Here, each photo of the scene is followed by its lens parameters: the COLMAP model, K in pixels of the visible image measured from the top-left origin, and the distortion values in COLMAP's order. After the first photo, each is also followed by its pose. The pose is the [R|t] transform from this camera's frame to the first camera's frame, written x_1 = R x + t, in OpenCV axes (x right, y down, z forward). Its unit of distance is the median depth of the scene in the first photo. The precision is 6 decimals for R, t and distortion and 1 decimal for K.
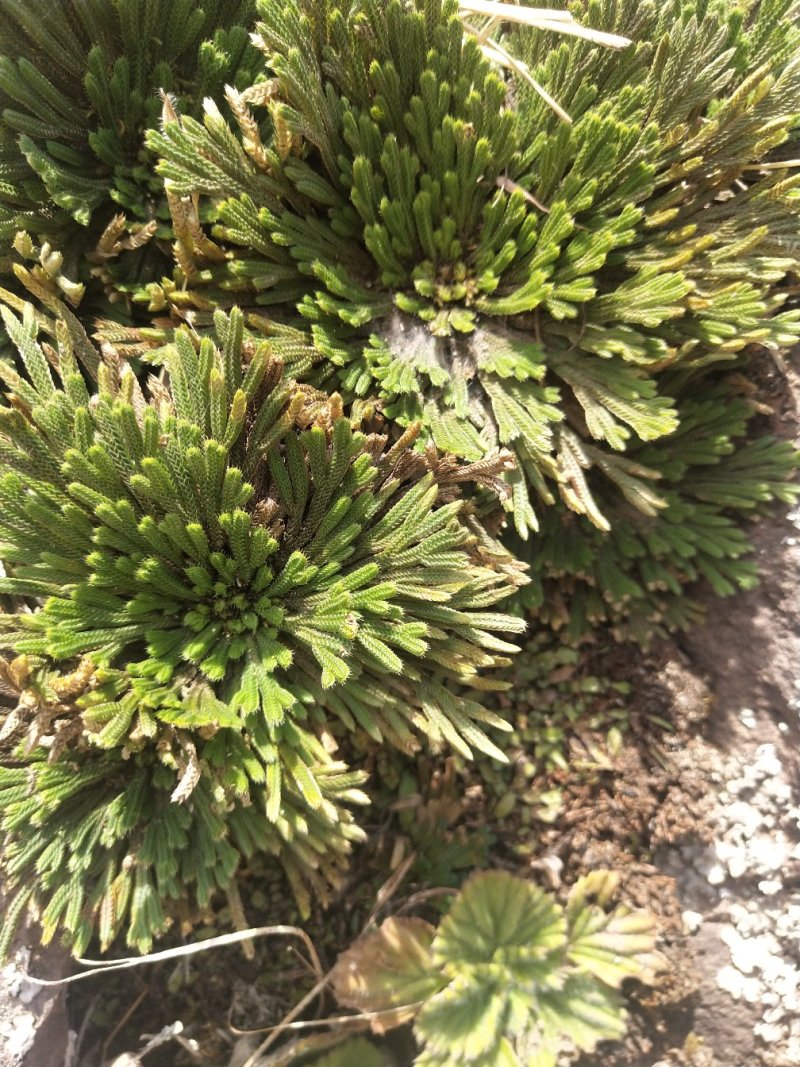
lens RADIAL K [[910.6, 0, 402.1], [0, 910.6, 546.3], [0, 0, 1]] dist [-0.088205, 0.098896]
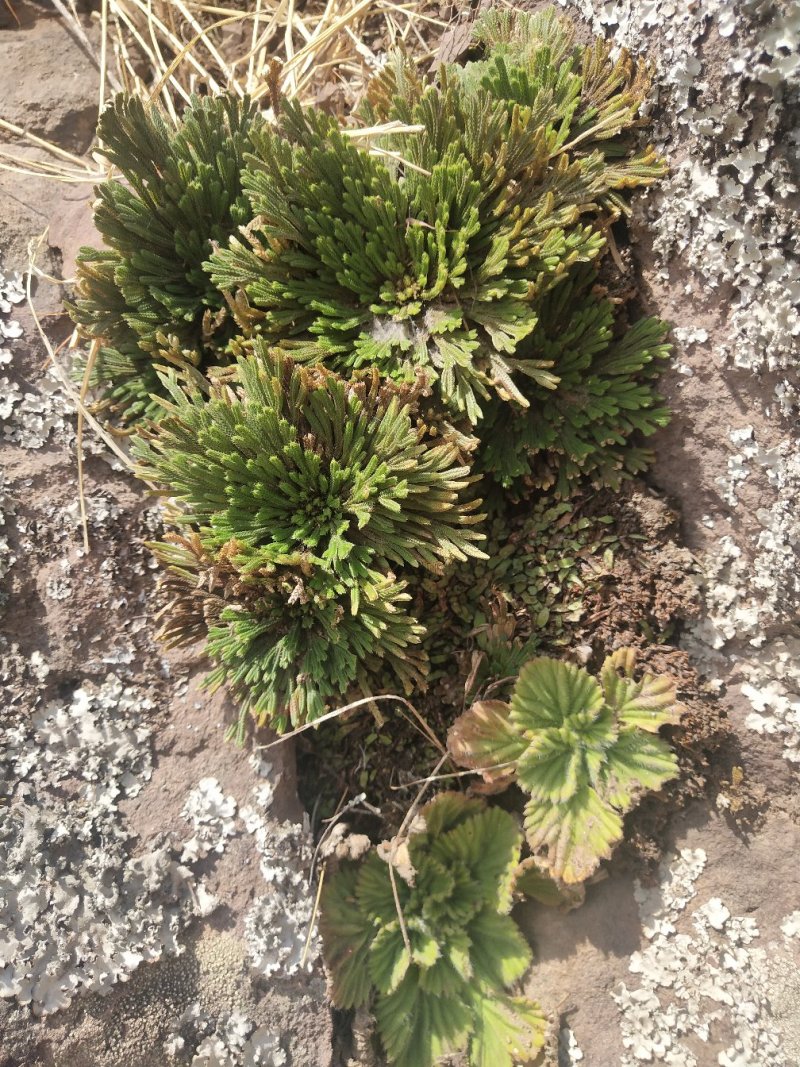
lens RADIAL K [[809.1, 0, 342.8], [0, 809.1, 534.9], [0, 0, 1]] dist [-0.049076, 0.000188]
pose [[0.920050, -0.227313, -0.319120, 0.320595], [0.209822, 0.973712, -0.088652, 0.251772], [0.330883, 0.014606, 0.943559, -0.410811]]
